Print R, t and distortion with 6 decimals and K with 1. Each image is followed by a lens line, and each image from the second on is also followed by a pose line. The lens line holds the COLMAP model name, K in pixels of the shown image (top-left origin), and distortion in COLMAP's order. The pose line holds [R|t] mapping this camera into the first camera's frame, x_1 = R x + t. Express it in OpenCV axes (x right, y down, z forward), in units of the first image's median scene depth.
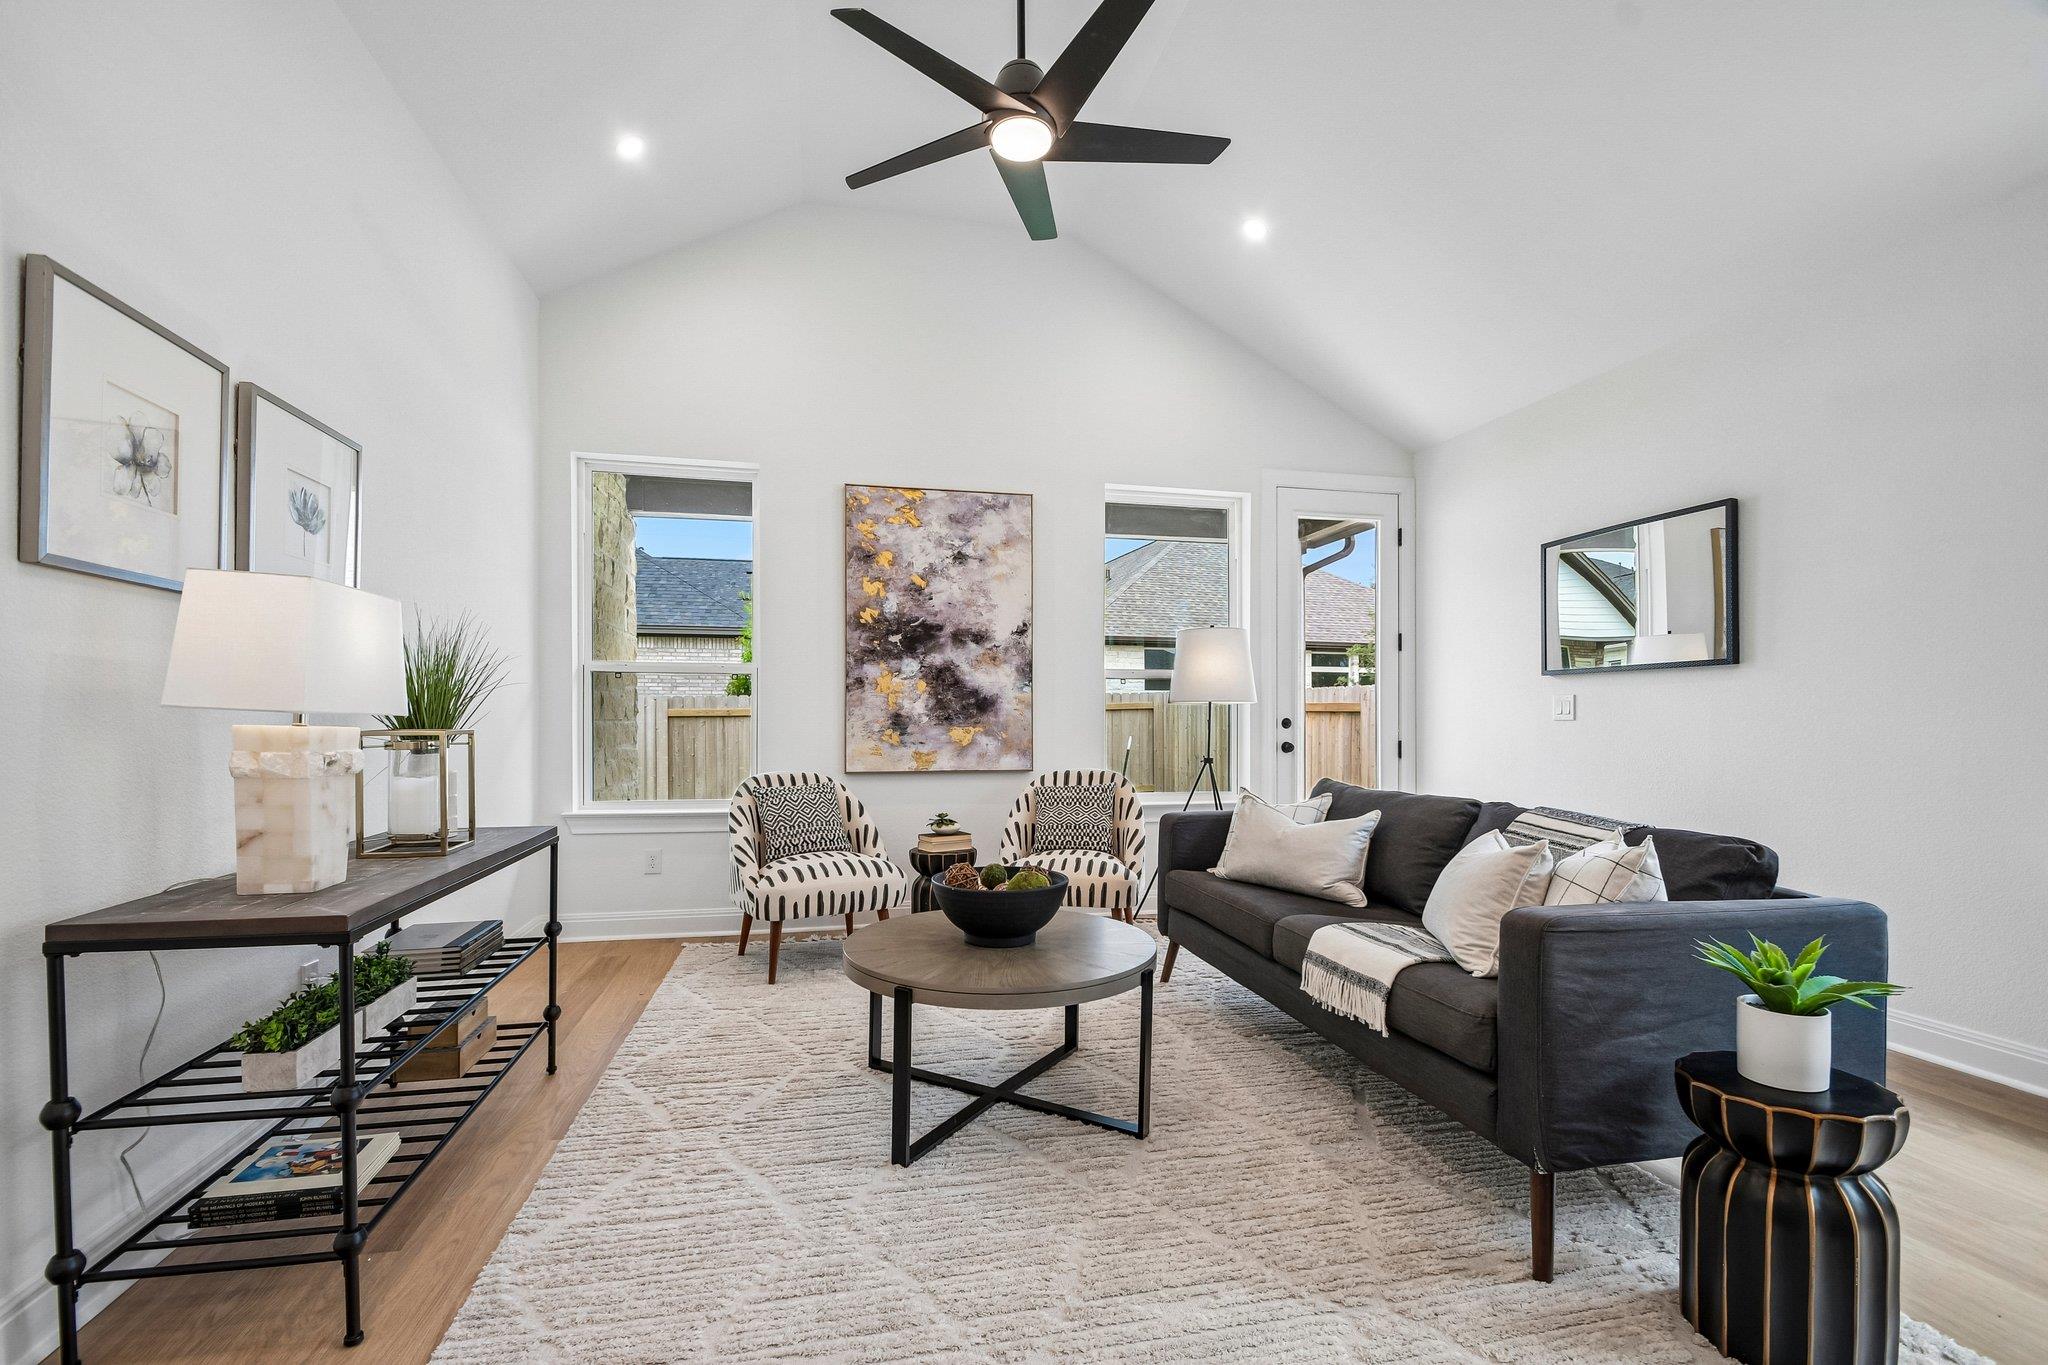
lens RADIAL K [[891.9, 0, 997.6], [0, 891.9, 718.6], [0, 0, 1]] dist [-0.001738, -0.000583]
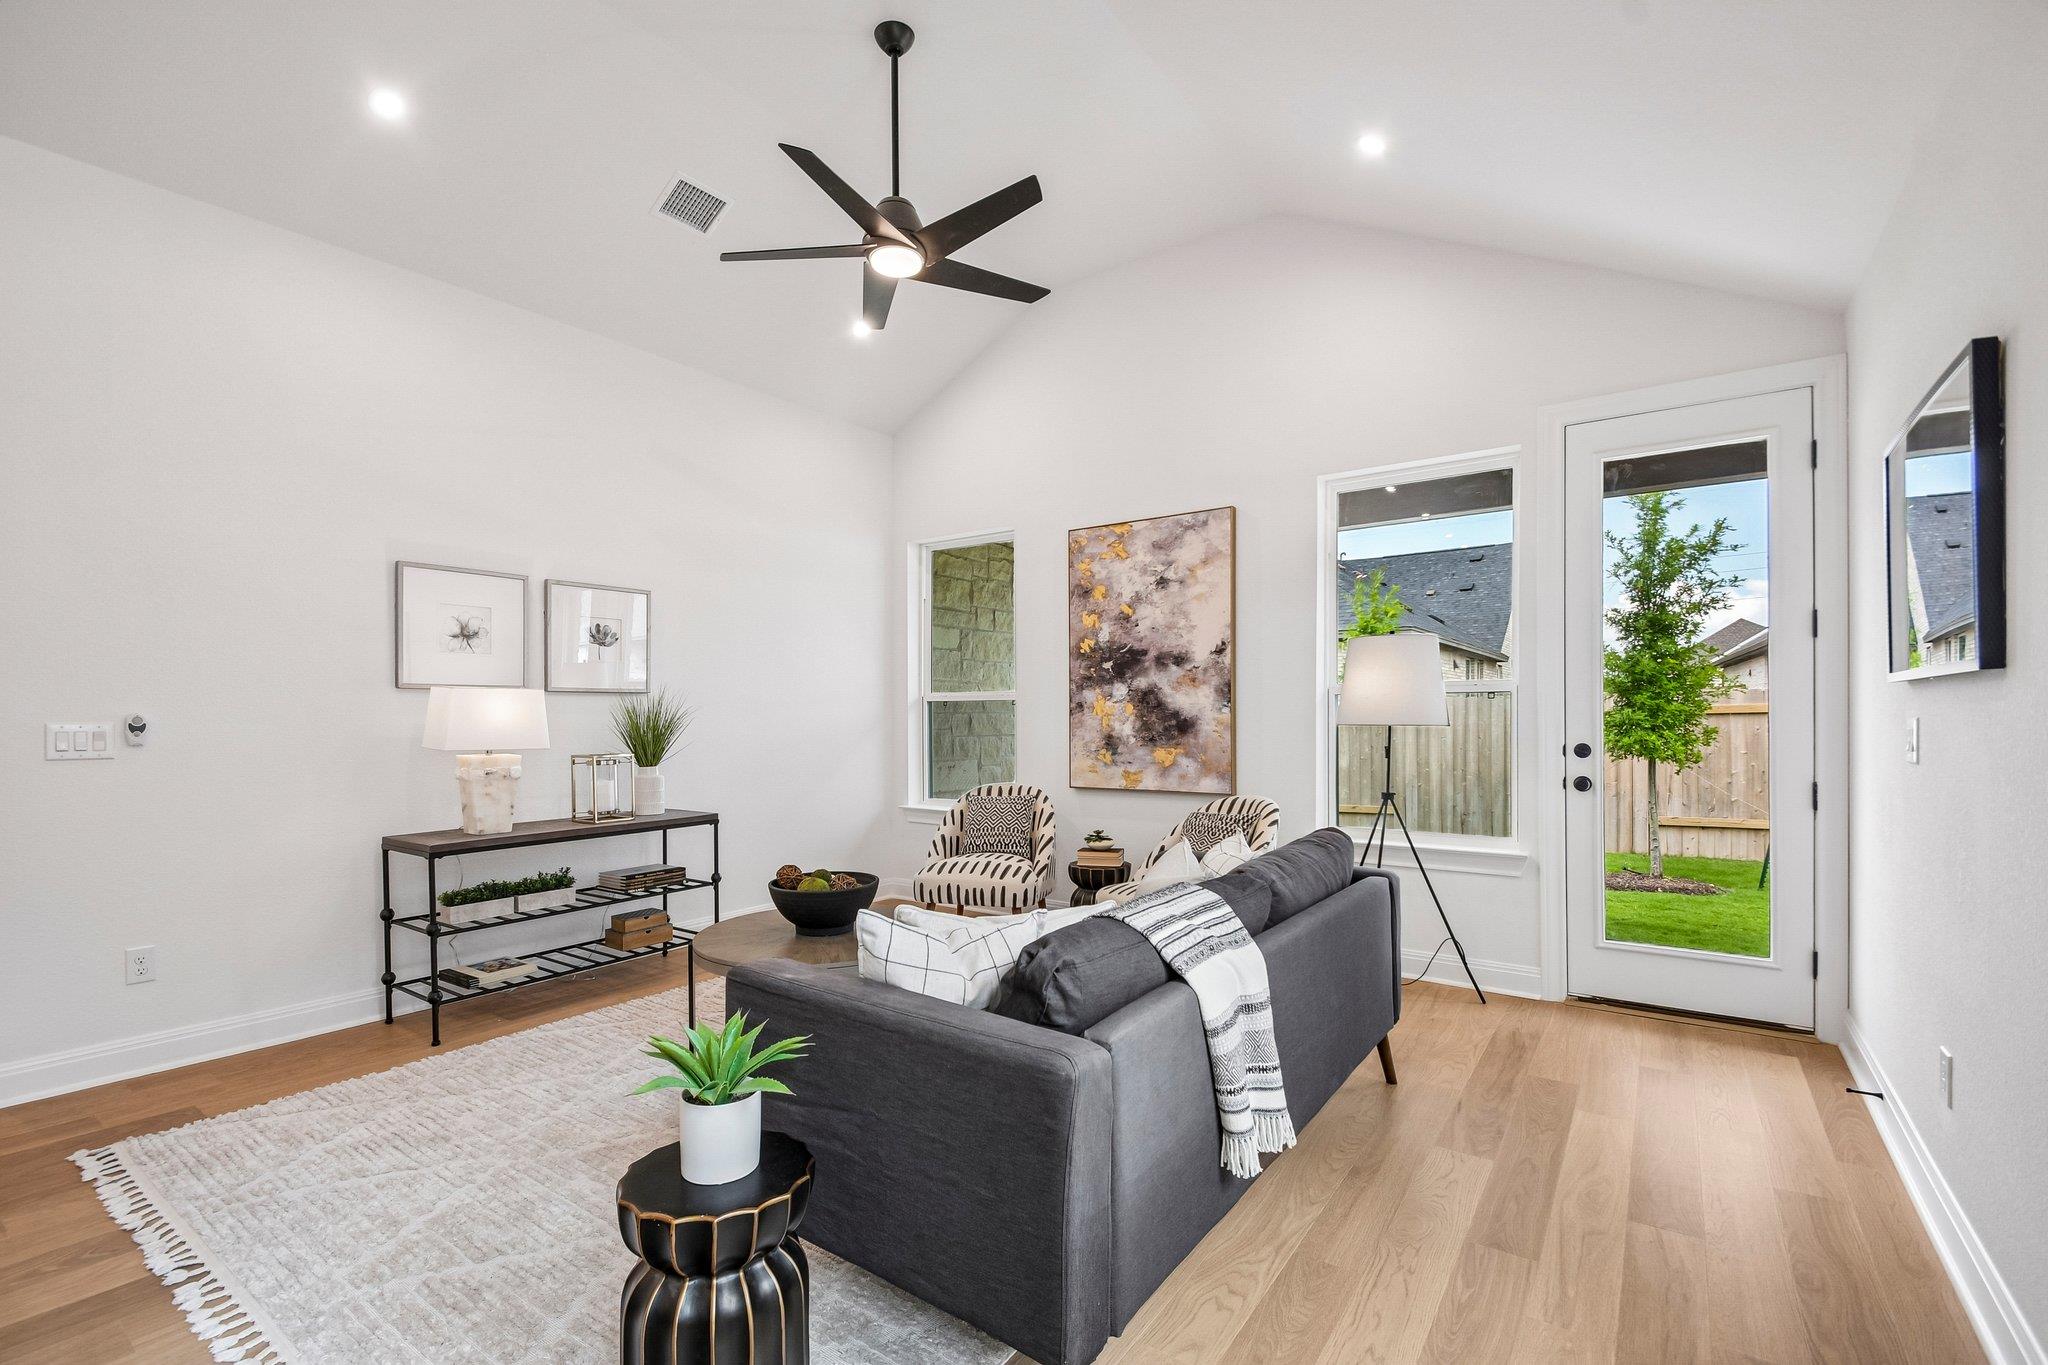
lens RADIAL K [[912.7, 0, 1015.4], [0, 912.7, 719.8], [0, 0, 1]] dist [0.006488, -0.009251]
pose [[0.668327, -0.002884, -0.743862, 0.714173], [0.003640, 0.999993, -0.000606, -0.026443], [0.743859, -0.002303, 0.668333, 0.200979]]
